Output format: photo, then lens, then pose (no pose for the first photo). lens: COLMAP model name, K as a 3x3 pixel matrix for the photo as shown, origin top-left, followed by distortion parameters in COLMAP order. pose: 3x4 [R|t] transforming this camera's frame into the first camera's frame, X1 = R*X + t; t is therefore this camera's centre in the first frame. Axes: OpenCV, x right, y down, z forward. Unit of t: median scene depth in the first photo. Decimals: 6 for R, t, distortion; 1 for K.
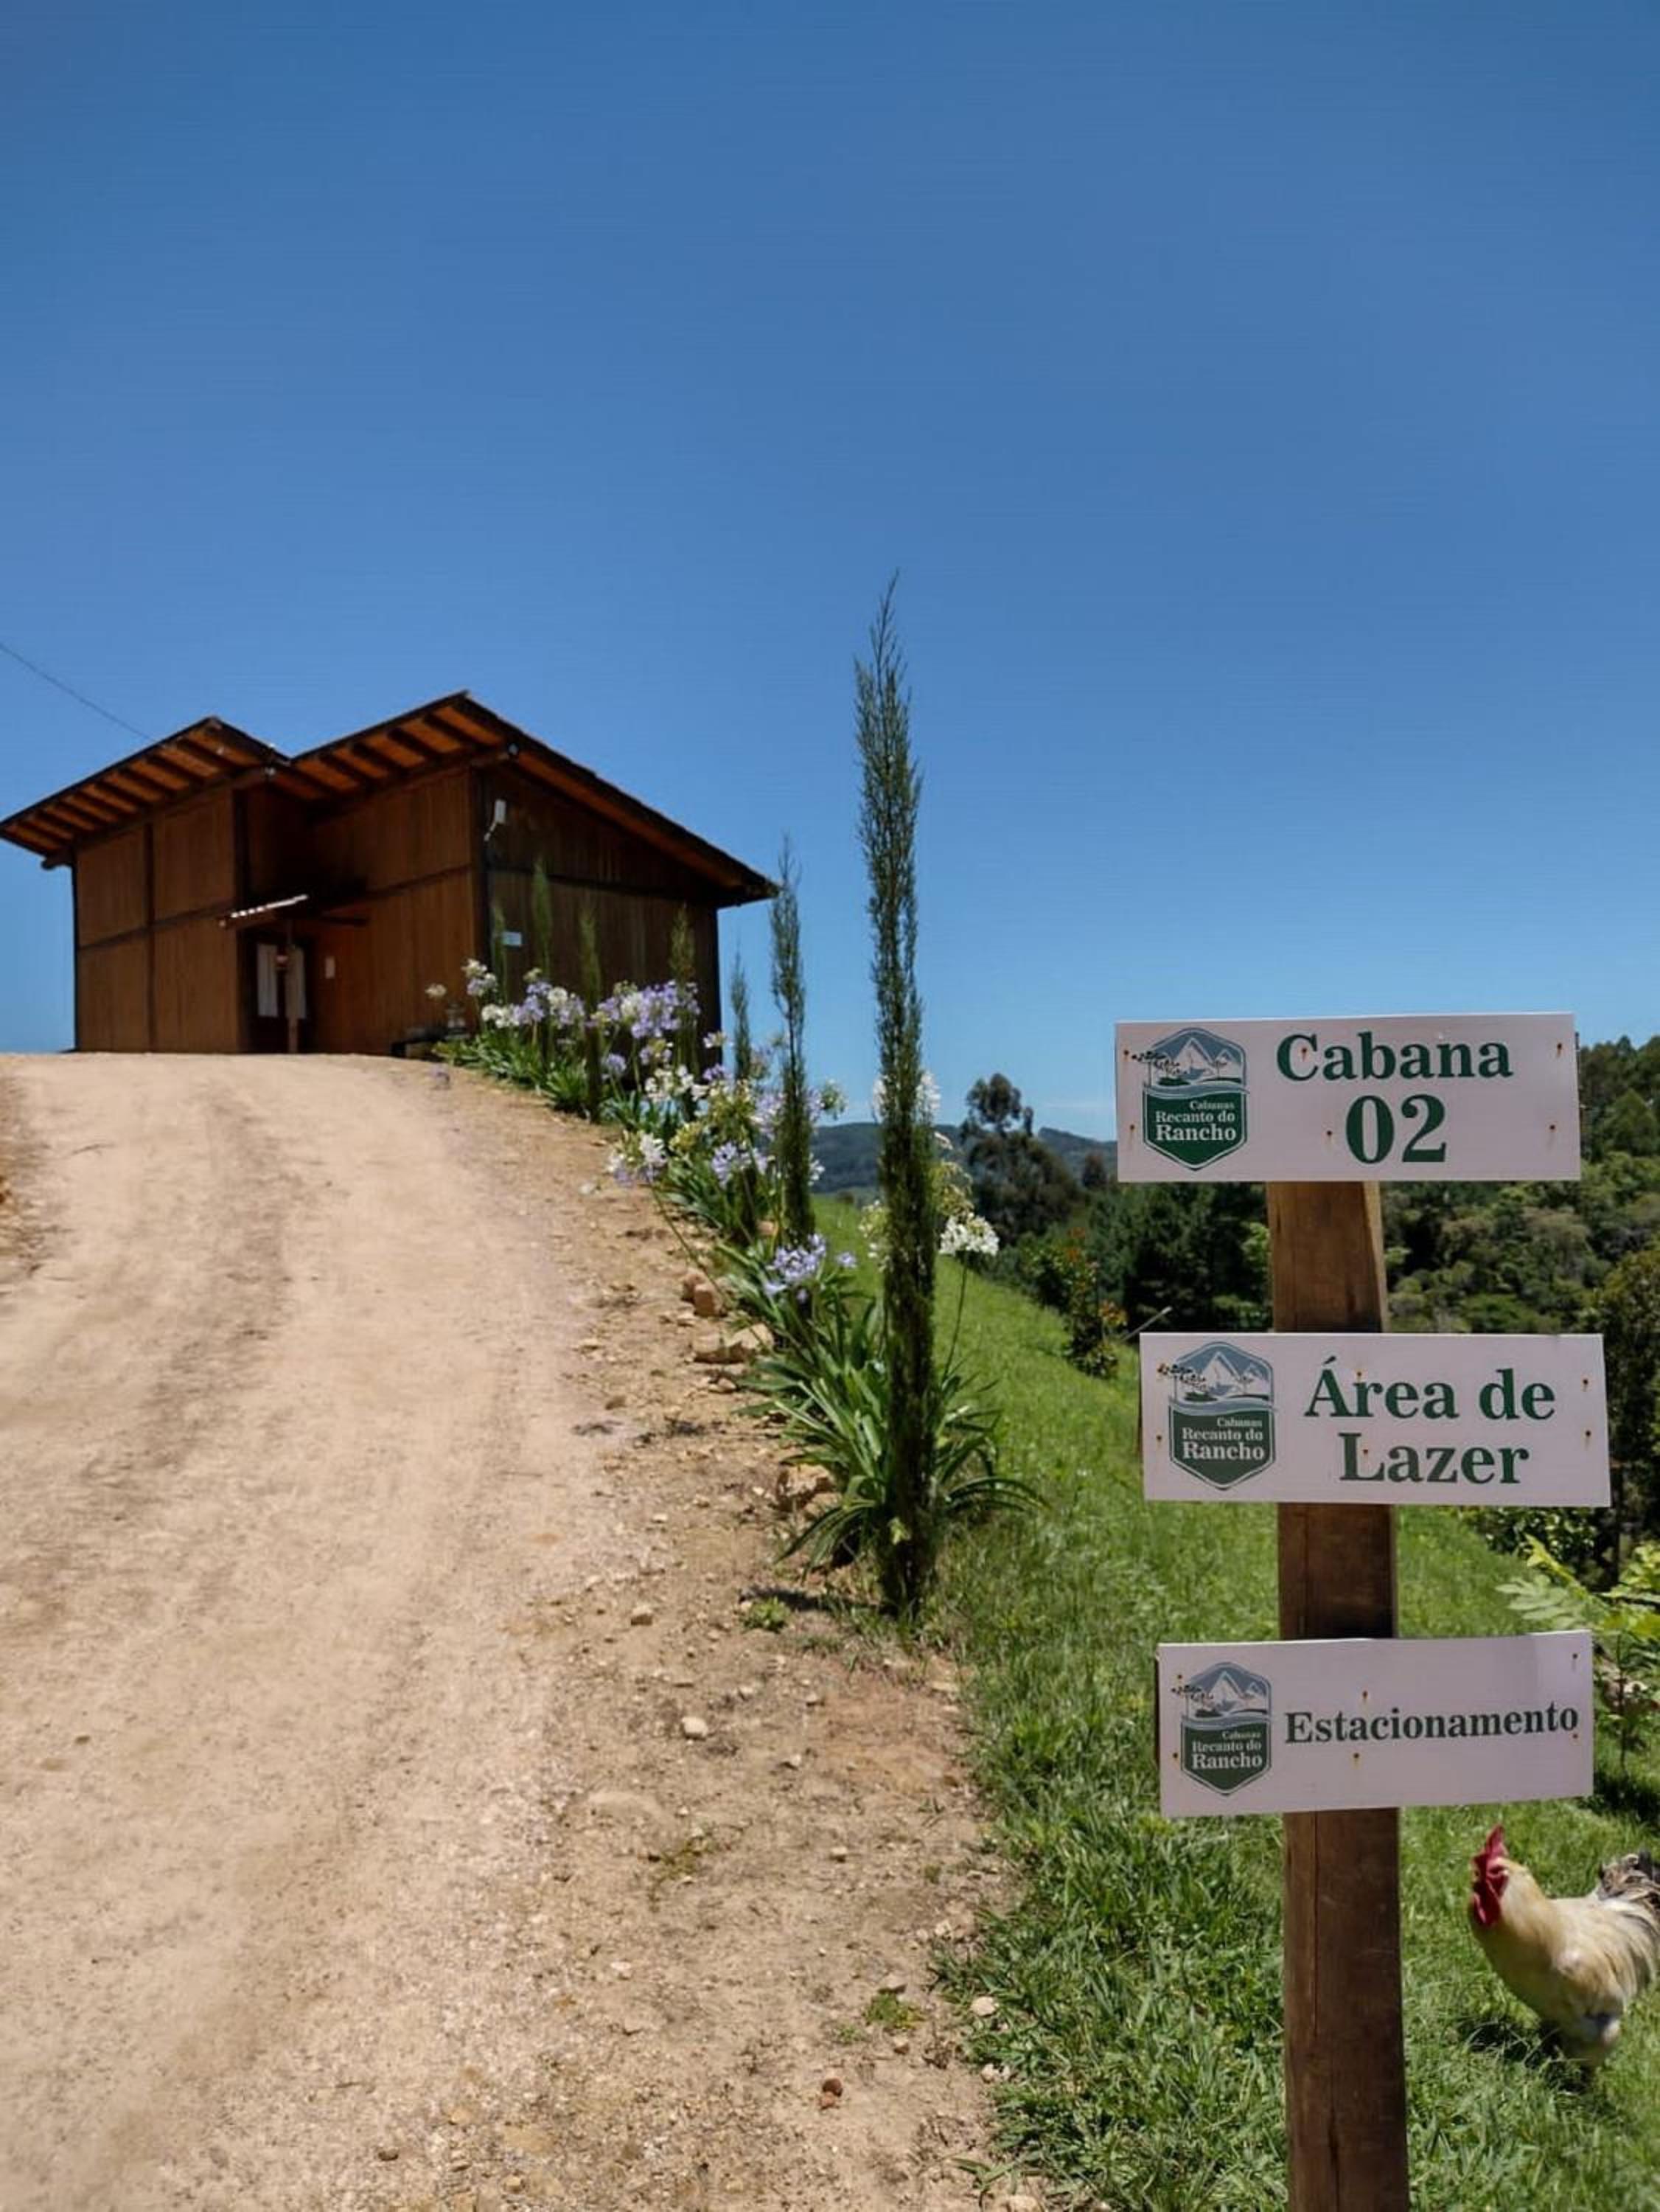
lens RADIAL K [[1943.3, 0, 830.0], [0, 1943.3, 1106.0], [0, 0, 1]] dist [-0.004701, -0.002480]
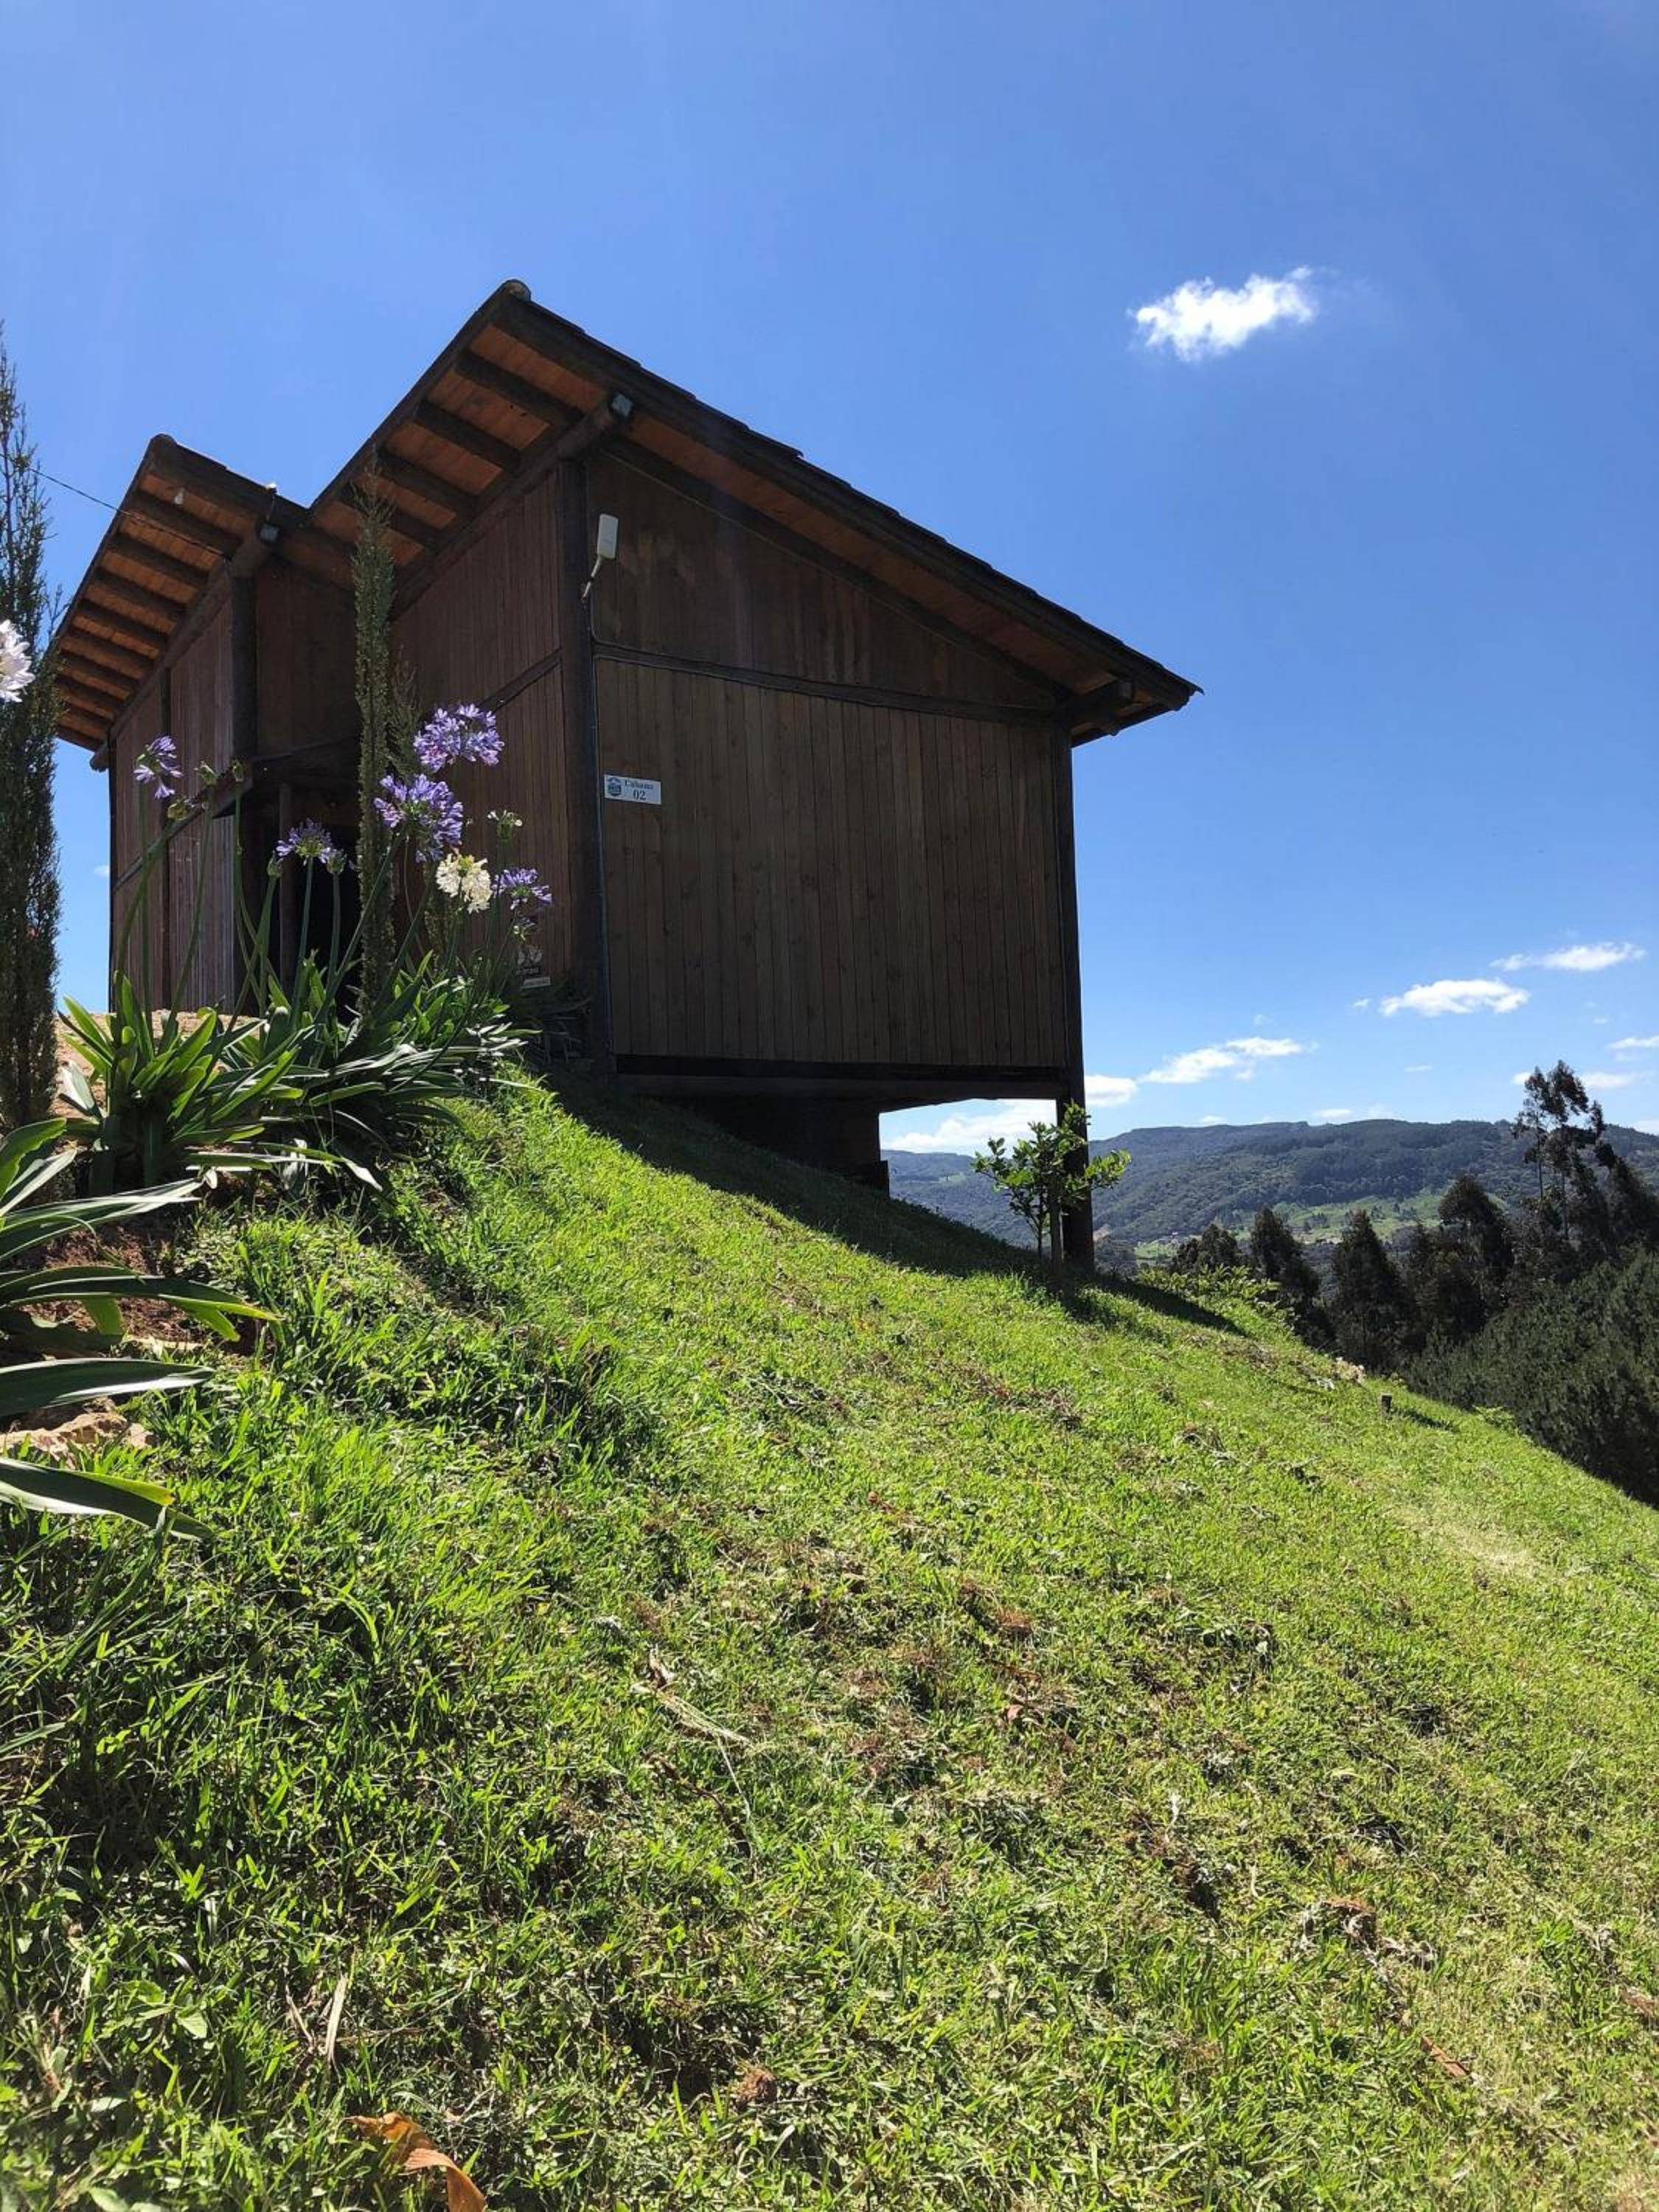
lens RADIAL K [[1759.4, 0, 829.5], [0, 1759.4, 1106.0], [0, 0, 1]] dist [0.081700, 0.000291]
pose [[0.962950, -0.017738, -0.269097, 0.007923], [0.015414, 0.999823, -0.010747, 0.003223], [0.269240, 0.006201, 0.963053, 0.535940]]
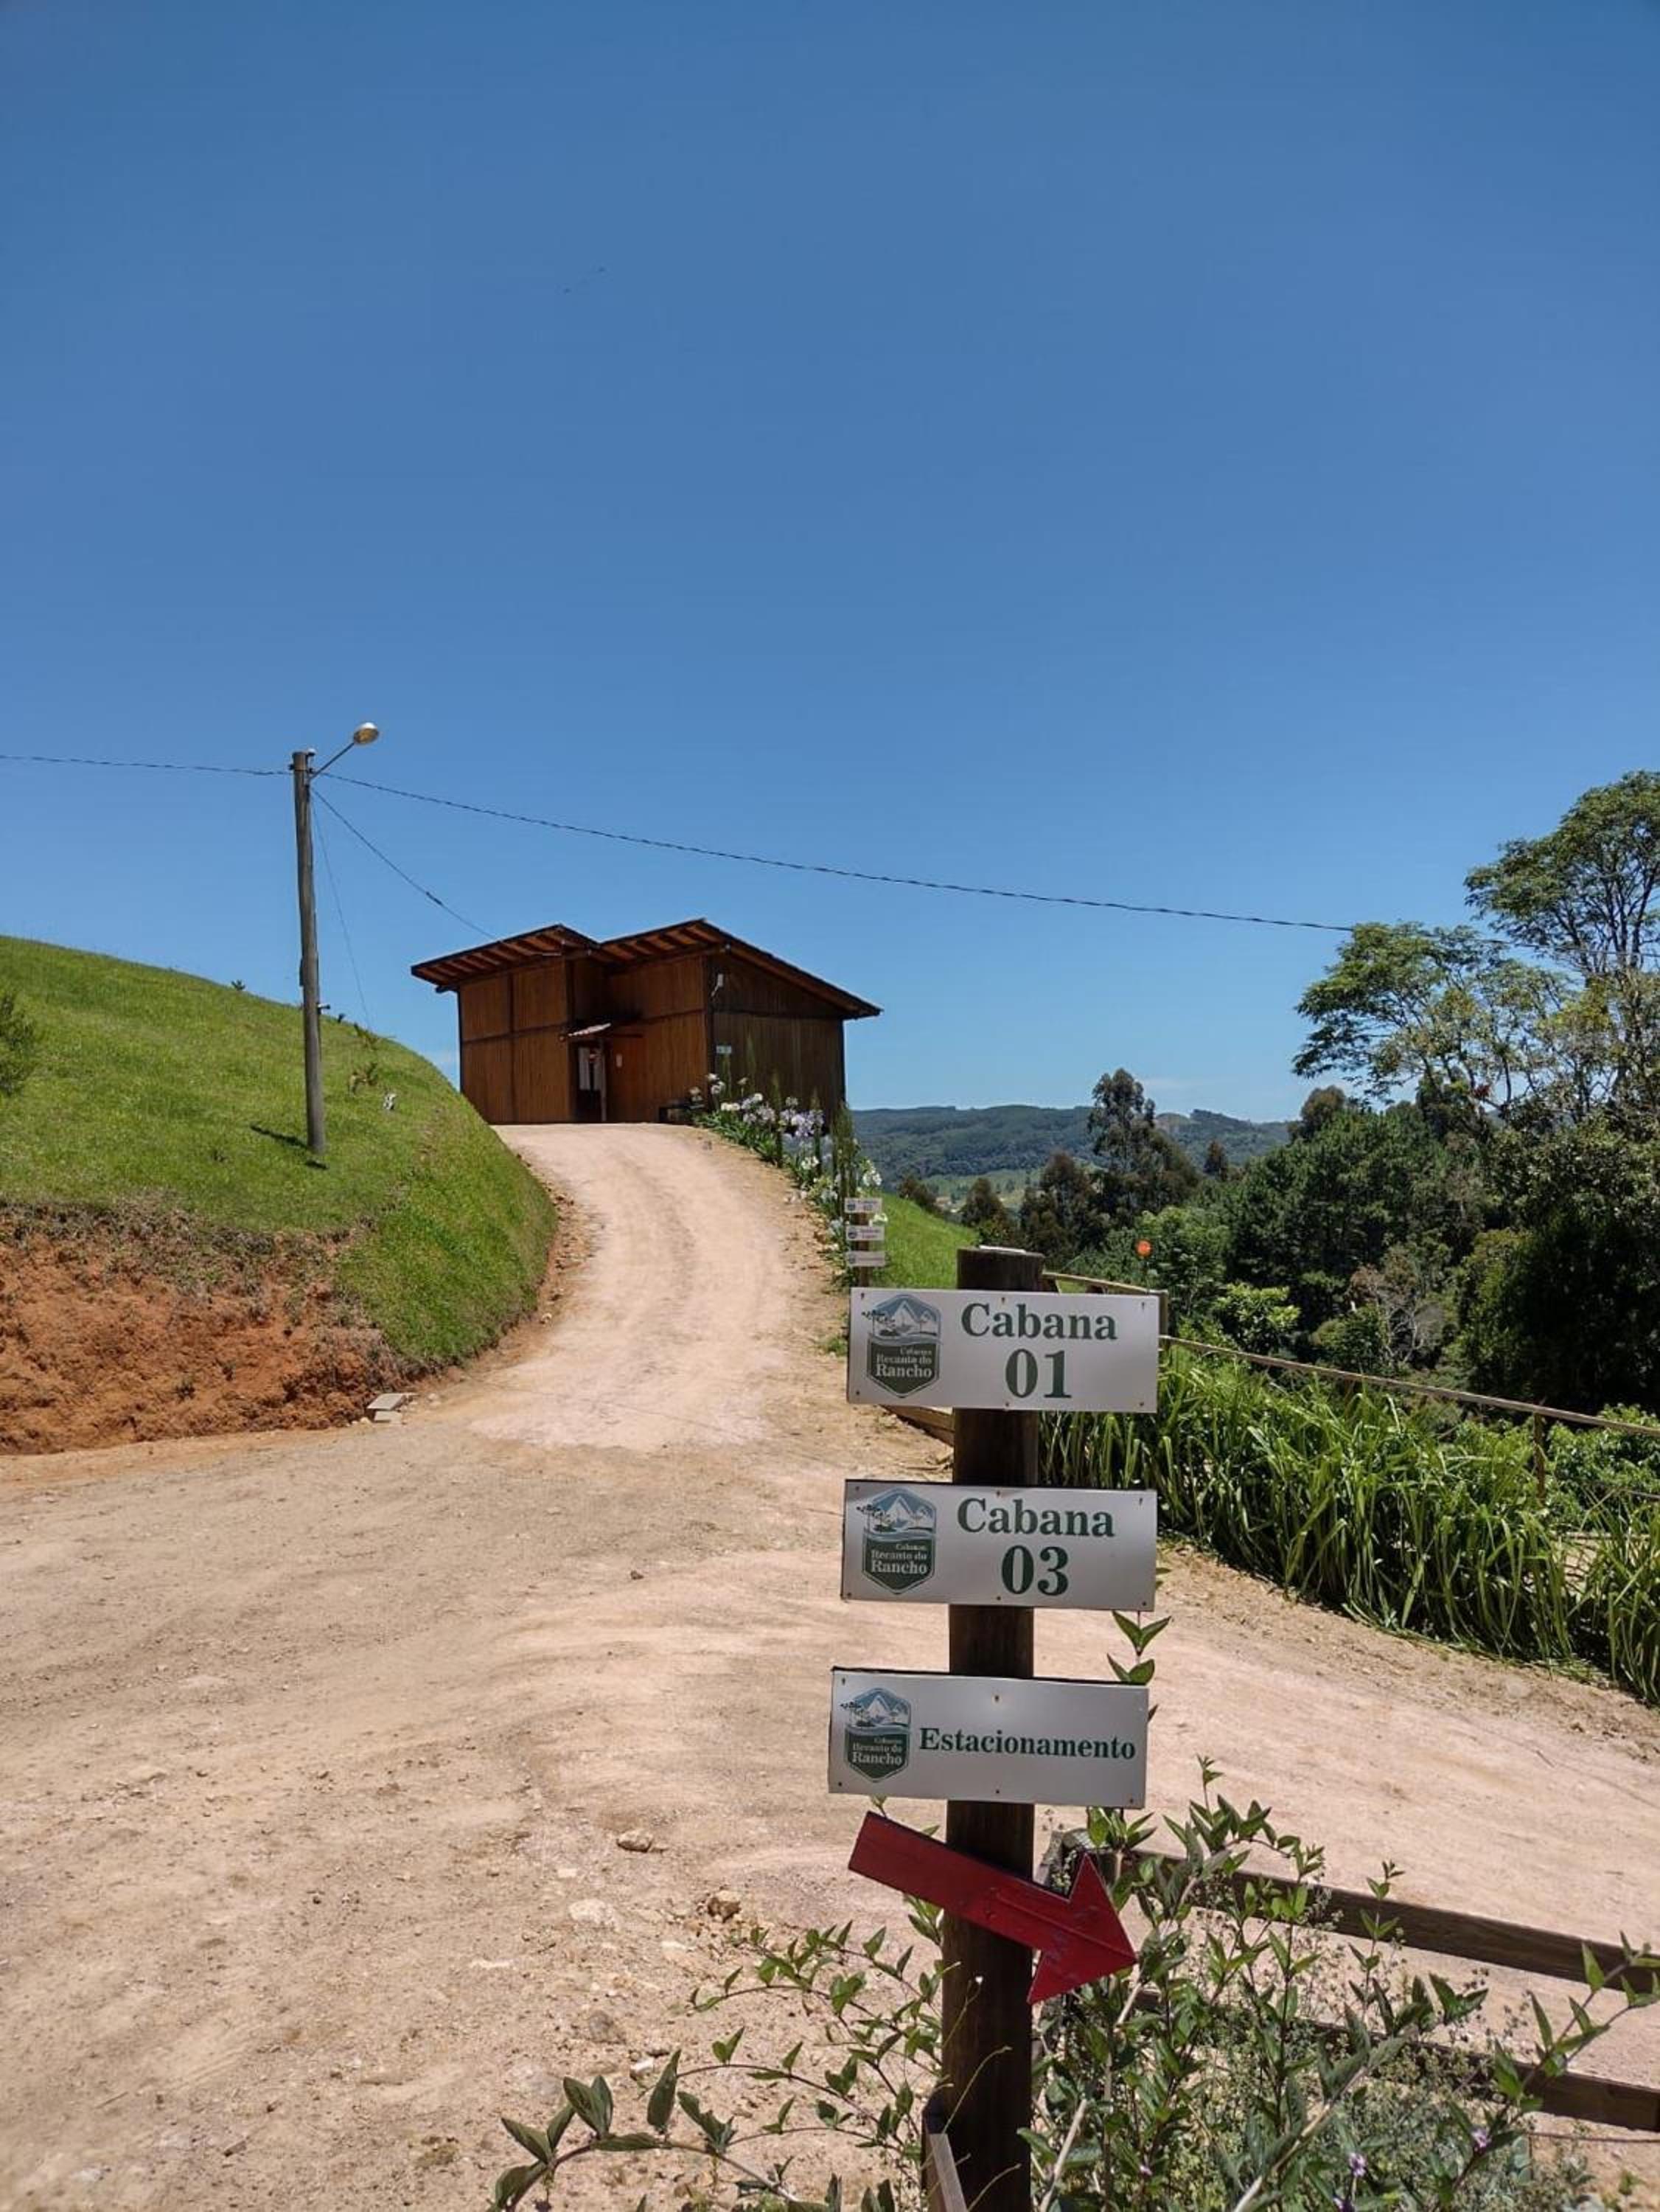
lens RADIAL K [[1943.3, 0, 830.0], [0, 1943.3, 1106.0], [0, 0, 1]] dist [-0.004701, -0.002480]
pose [[0.996893, 0.001258, -0.078756, 0.068606], [-0.000476, 0.999950, 0.009953, -0.050136], [0.078764, -0.009885, 0.996844, -0.739384]]
